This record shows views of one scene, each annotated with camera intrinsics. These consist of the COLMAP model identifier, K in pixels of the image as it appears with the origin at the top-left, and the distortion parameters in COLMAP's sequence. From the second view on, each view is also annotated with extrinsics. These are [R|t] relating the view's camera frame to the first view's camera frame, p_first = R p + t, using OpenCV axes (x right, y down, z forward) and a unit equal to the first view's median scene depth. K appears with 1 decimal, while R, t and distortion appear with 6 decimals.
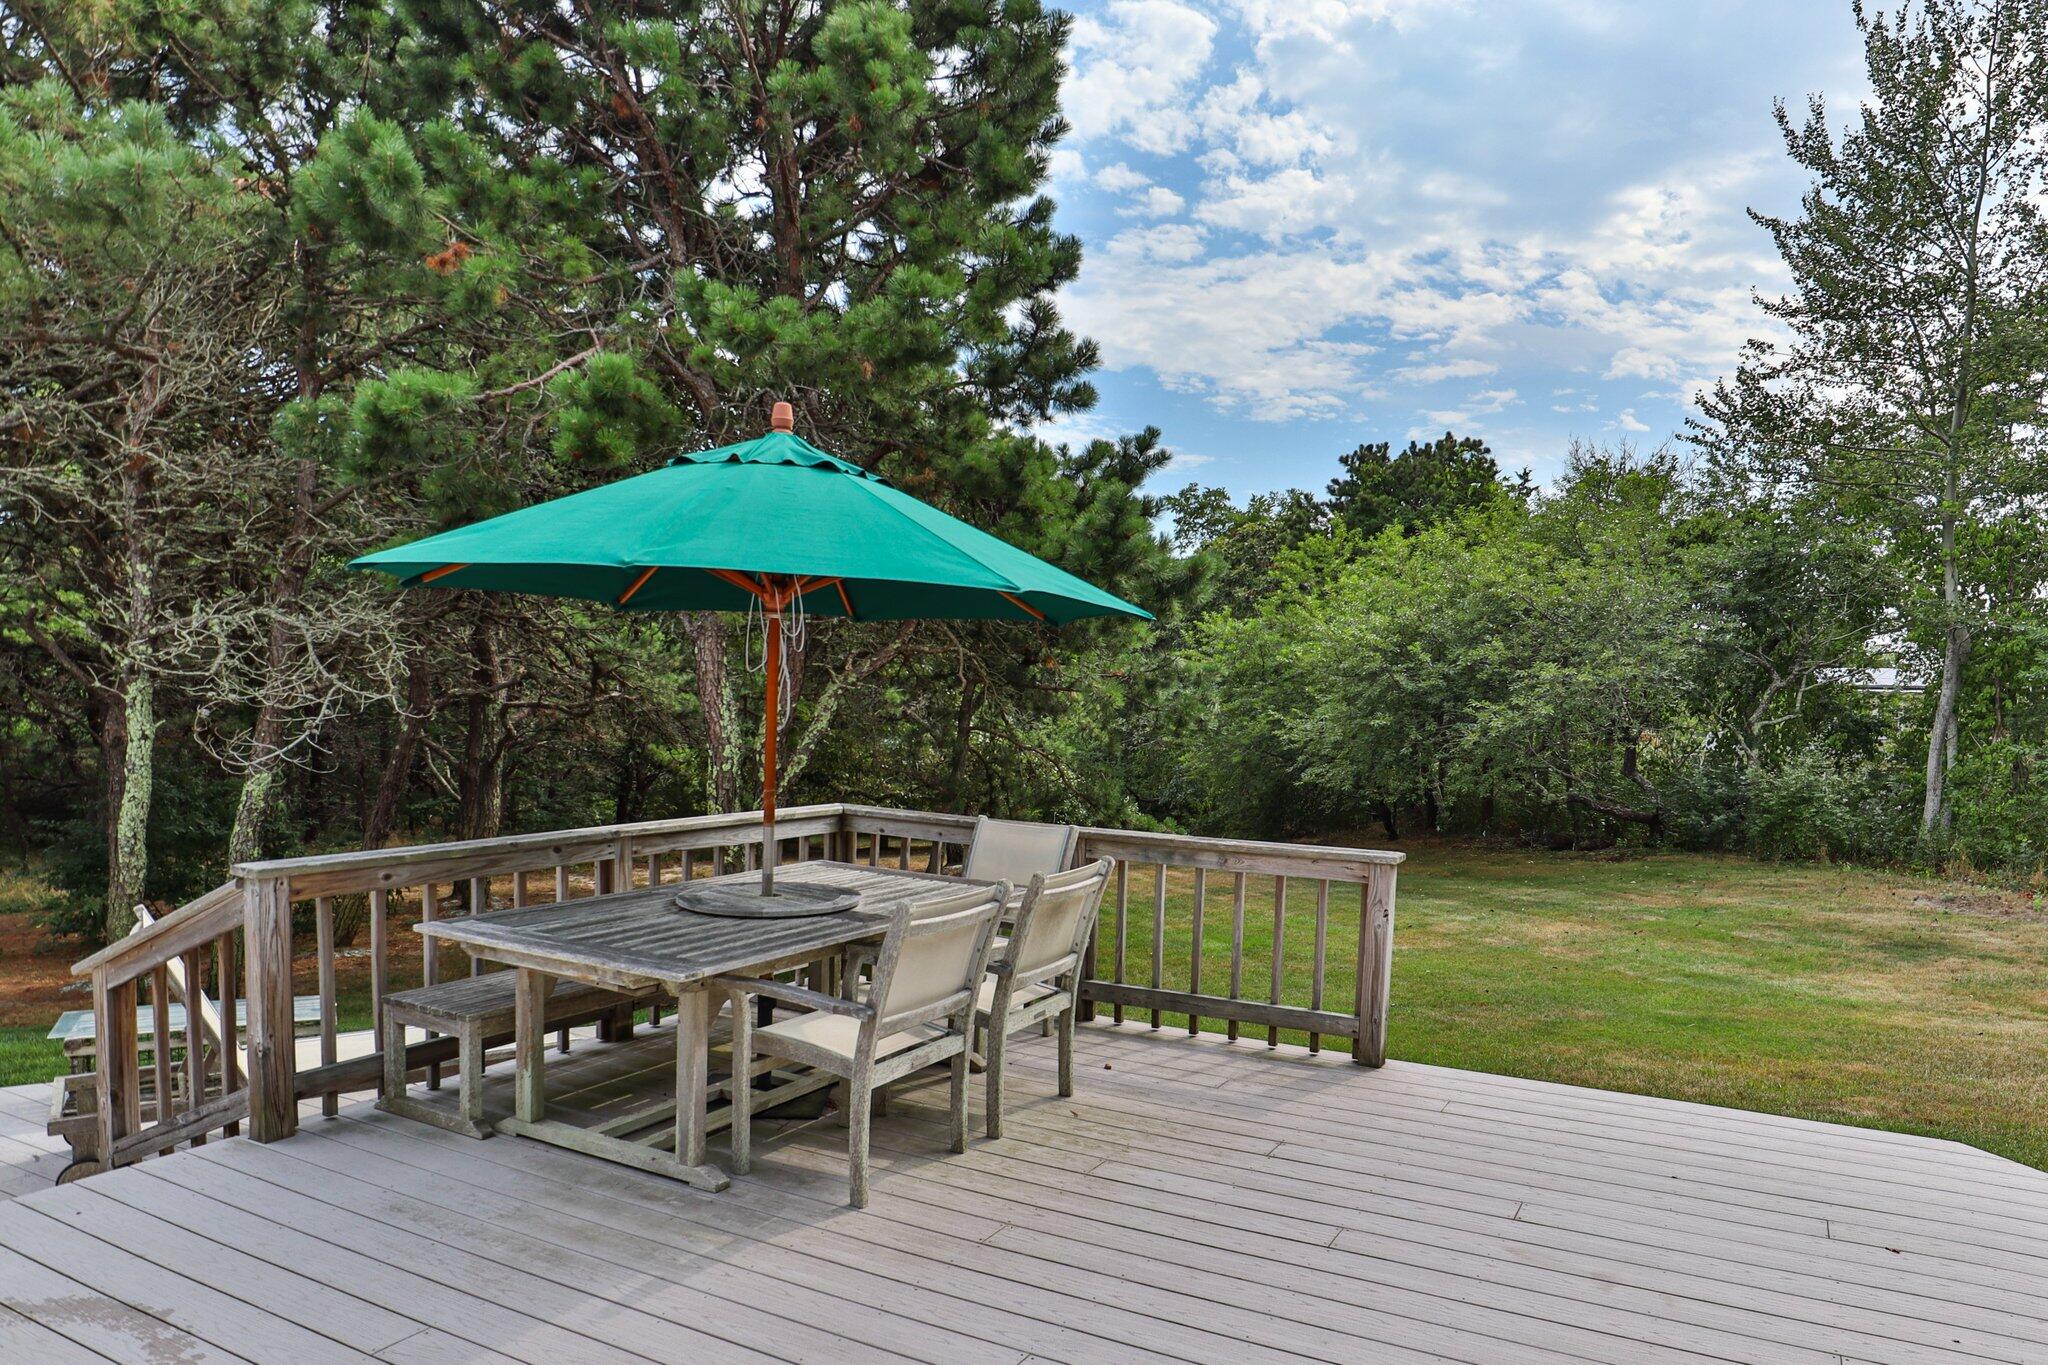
lens RADIAL K [[1401.1, 0, 1023.4], [0, 1401.1, 793.3], [0, 0, 1]] dist [-0.061004, 0.043705]
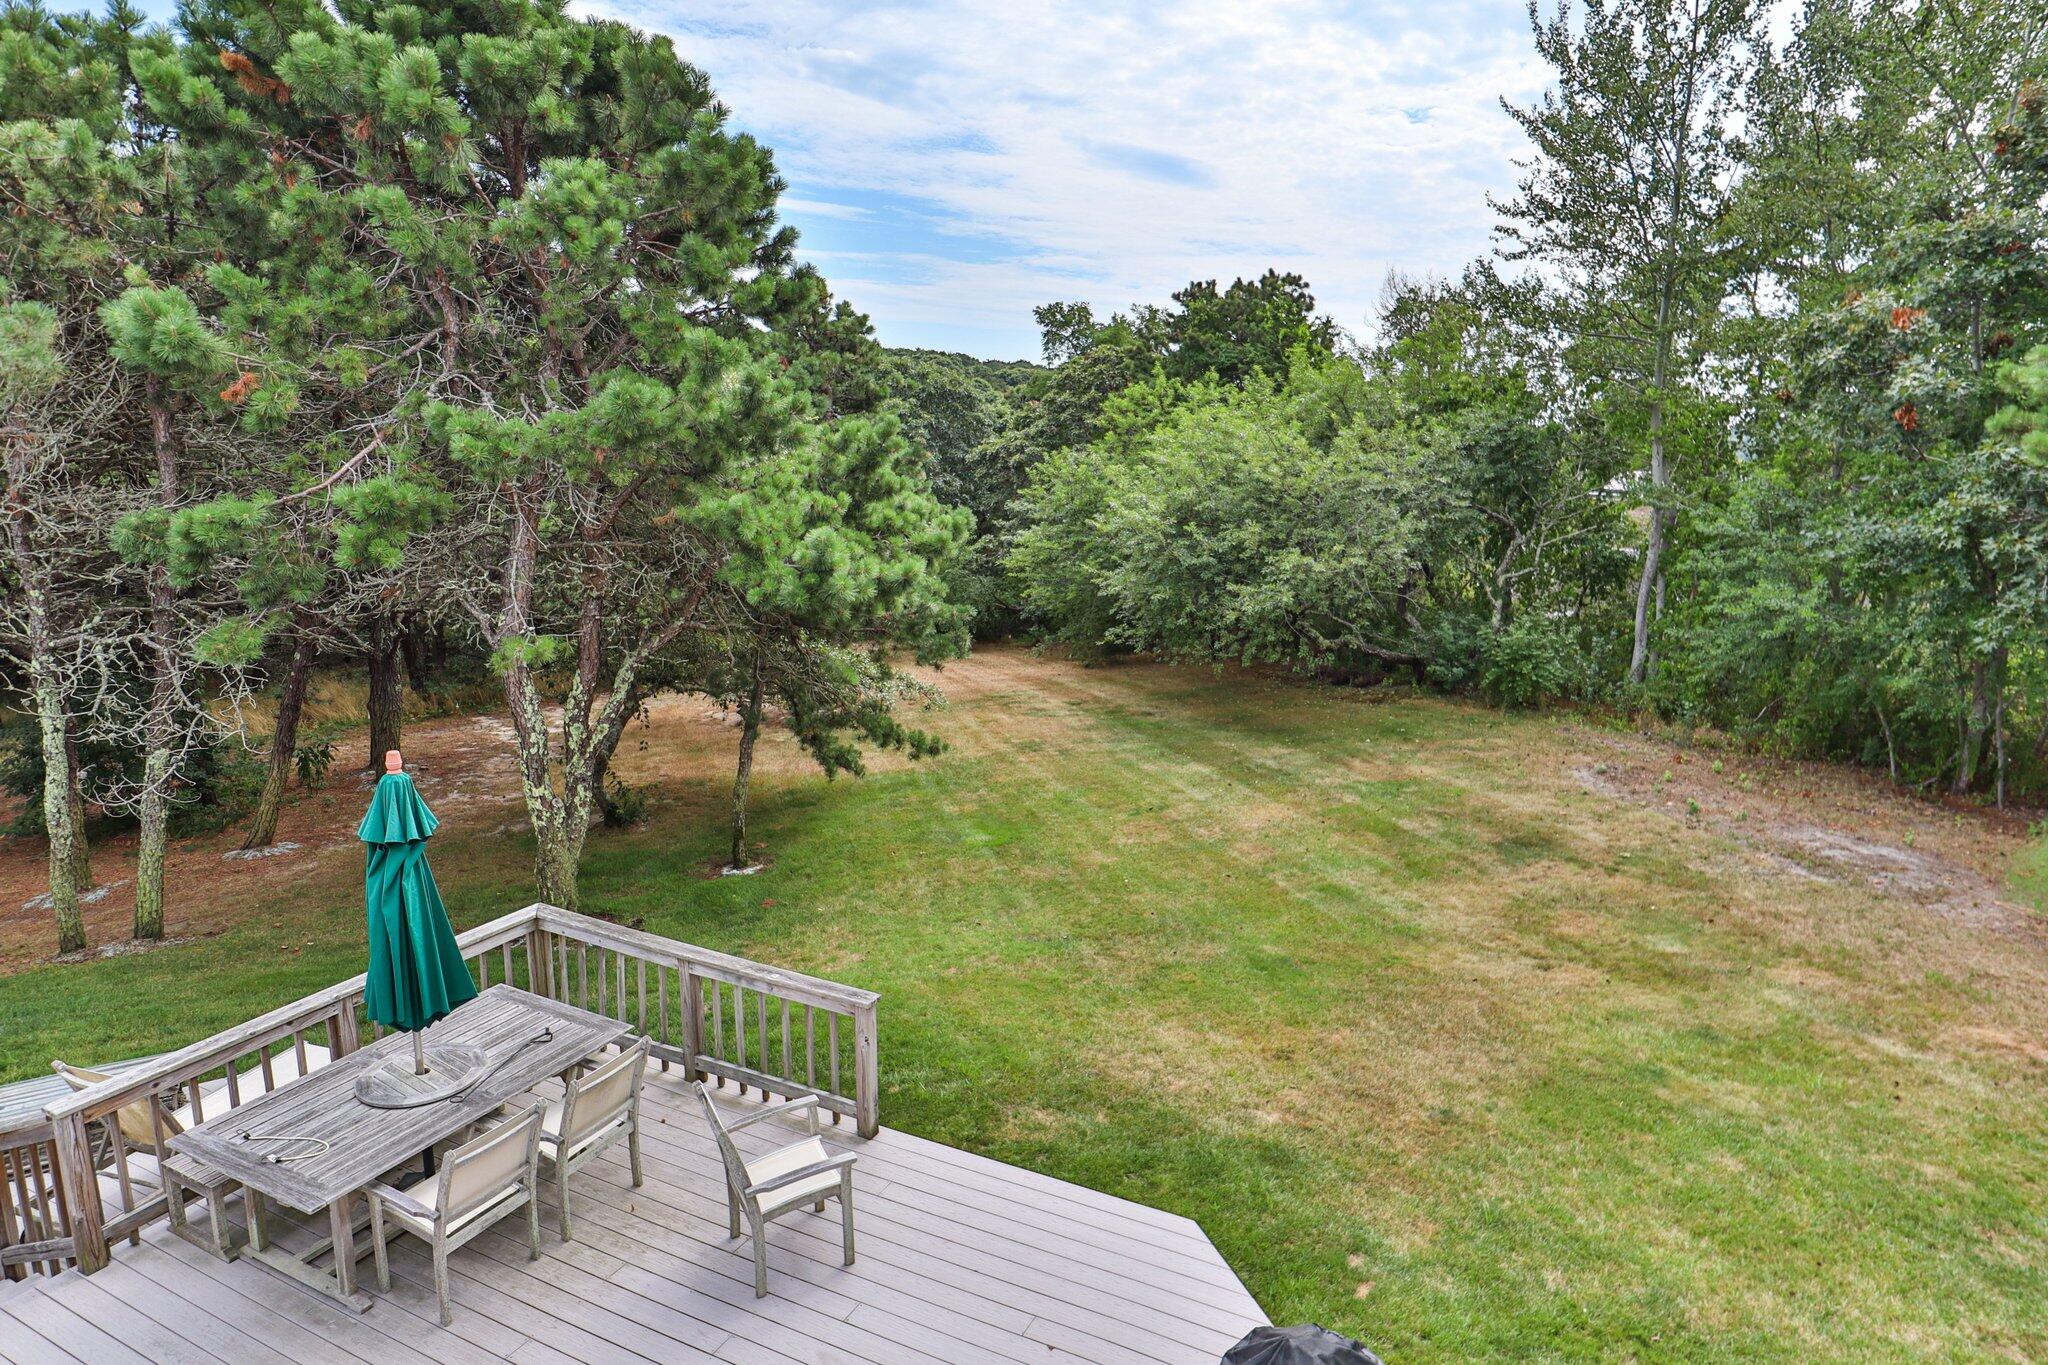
lens RADIAL K [[1360.0, 0, 1022.1], [0, 1360.0, 641.6], [0, 0, 1]] dist [-0.034187, 0.003105]
pose [[0.999024, -0.043290, 0.008751, 0.136836], [0.041982, 0.992333, 0.116244, -0.153844], [-0.013716, -0.115764, 0.993182, -0.110667]]
